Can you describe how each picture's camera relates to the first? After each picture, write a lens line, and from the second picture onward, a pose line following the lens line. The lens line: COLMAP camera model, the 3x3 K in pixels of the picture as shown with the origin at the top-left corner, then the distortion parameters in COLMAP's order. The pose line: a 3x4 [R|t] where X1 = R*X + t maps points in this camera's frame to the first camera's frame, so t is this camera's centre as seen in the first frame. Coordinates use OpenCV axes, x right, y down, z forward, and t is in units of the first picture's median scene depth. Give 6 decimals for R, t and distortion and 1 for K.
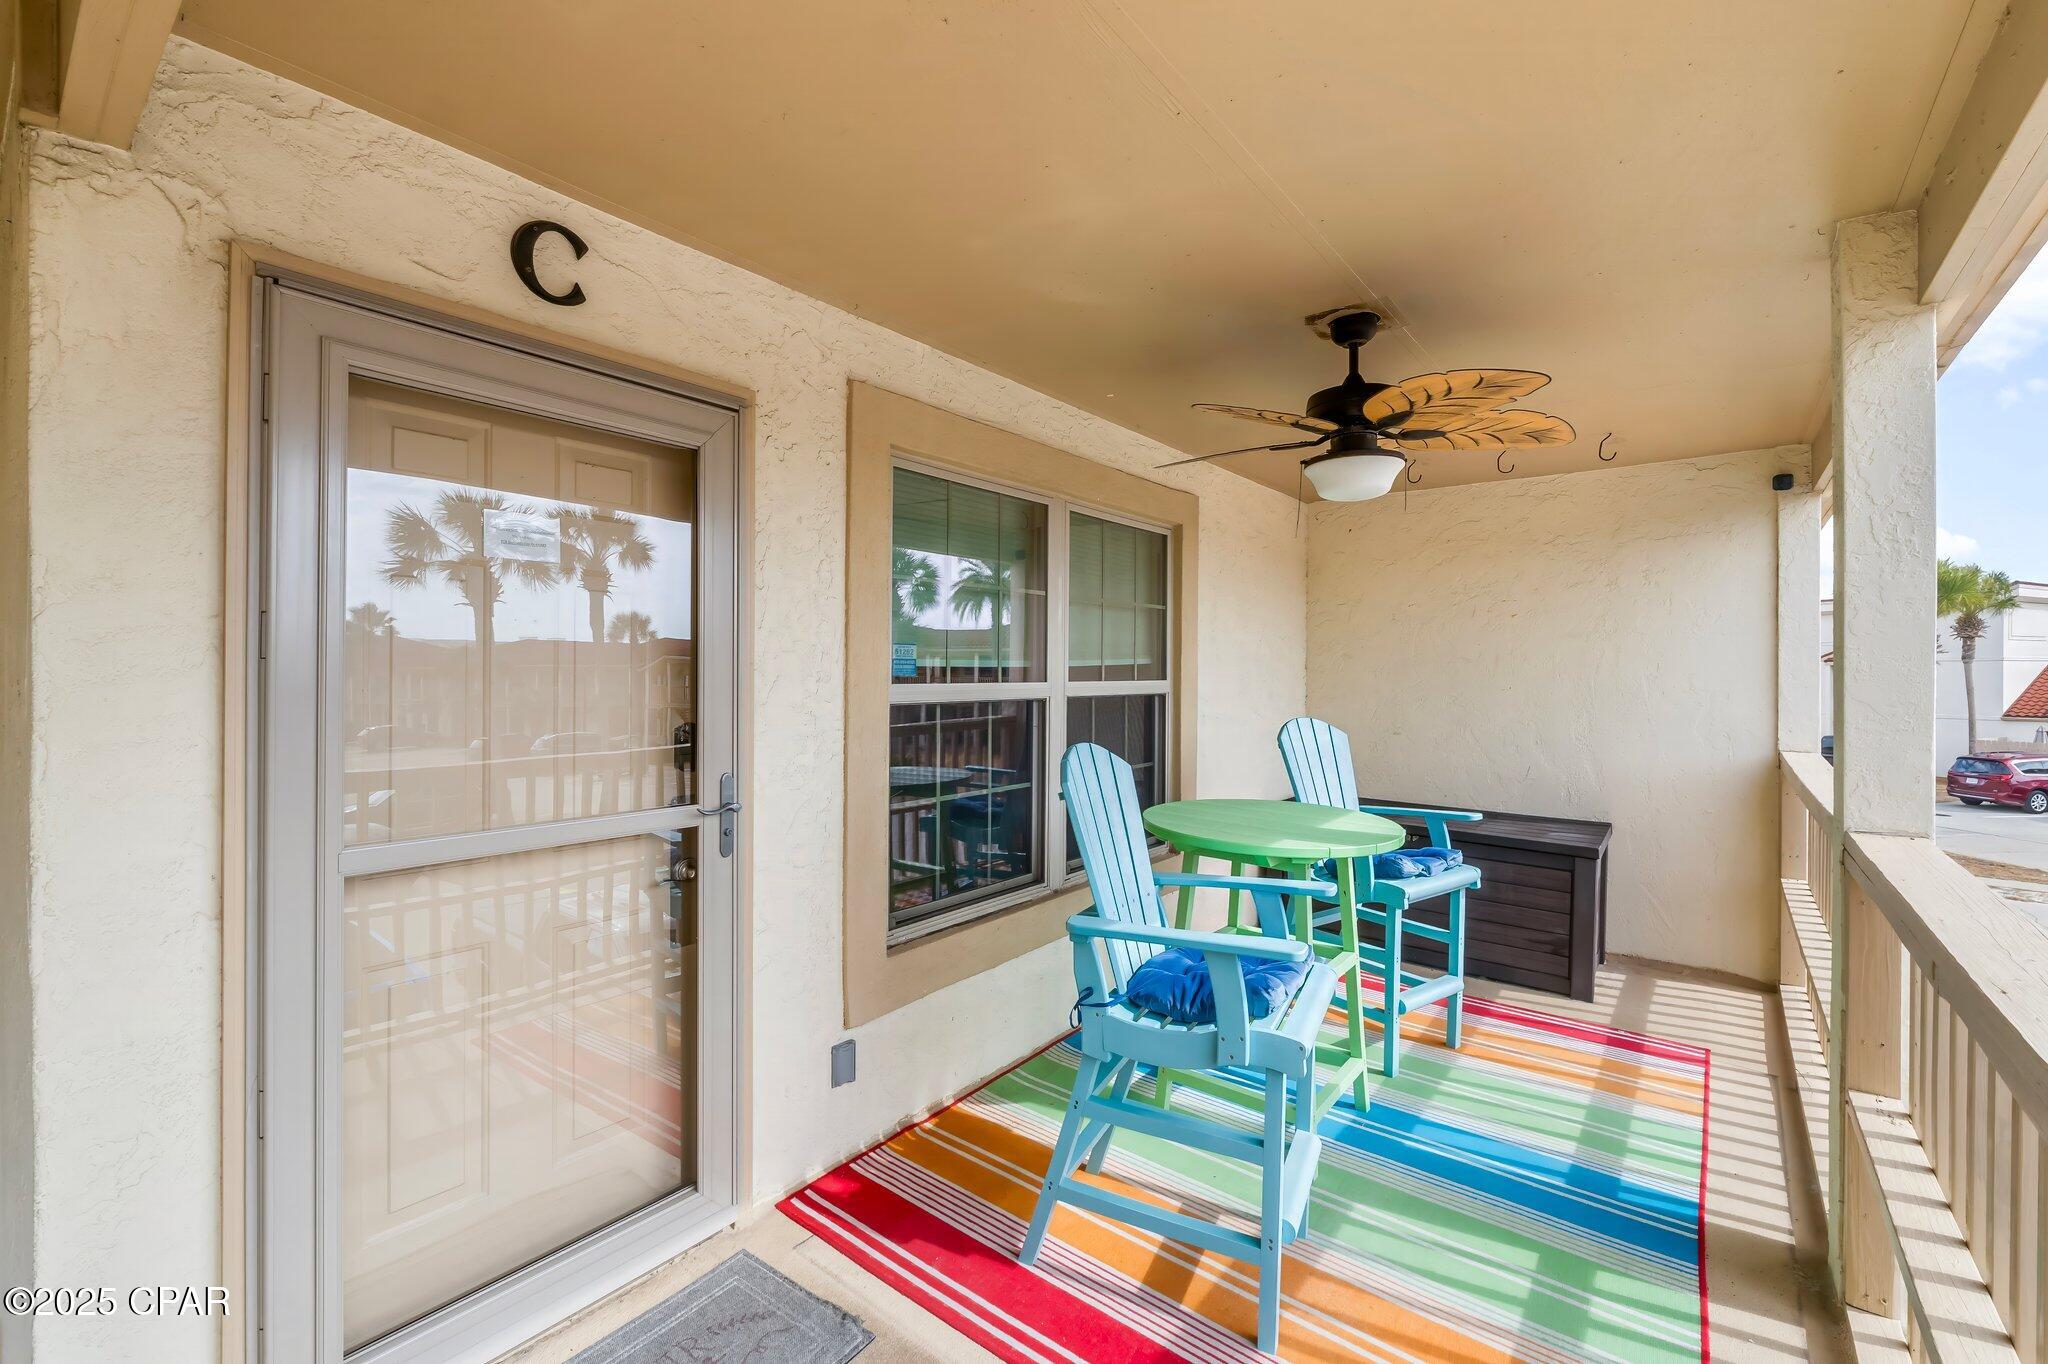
lens RADIAL K [[875.3, 0, 1029.3], [0, 875.3, 673.3], [0, 0, 1]] dist [-0.010051, 0.000165]
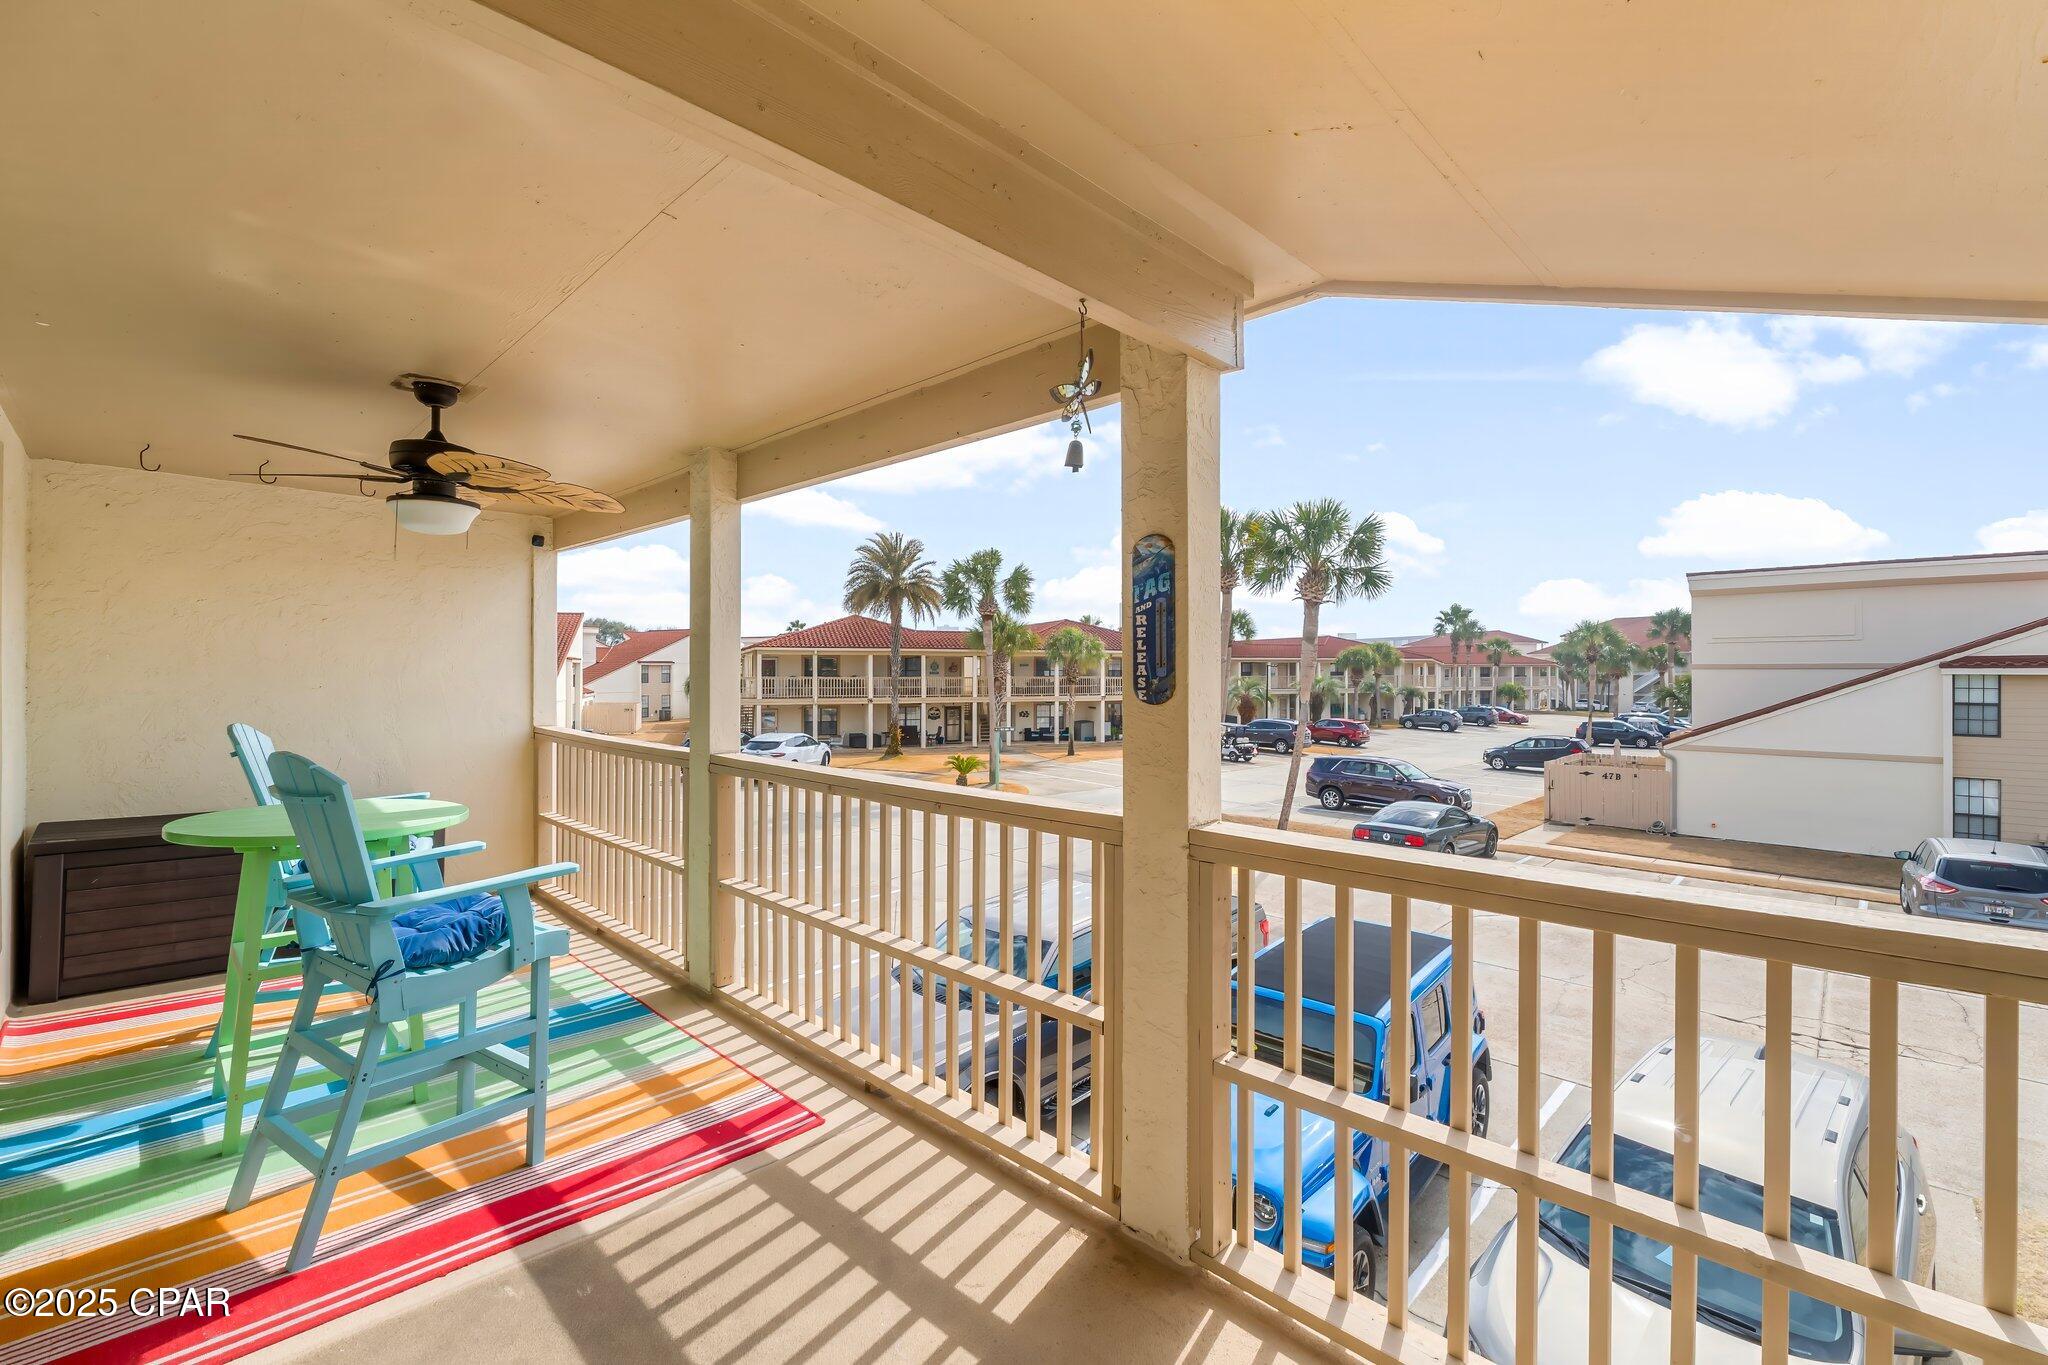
lens RADIAL K [[875.3, 0, 1029.3], [0, 875.3, 673.8], [0, 0, 1]] dist [-0.010051, 0.000165]
pose [[0.098497, -0.008537, 0.995101, -0.776434], [-0.000589, 0.999963, 0.008637, -0.015941], [-0.995137, -0.001437, 0.098488, 0.058600]]
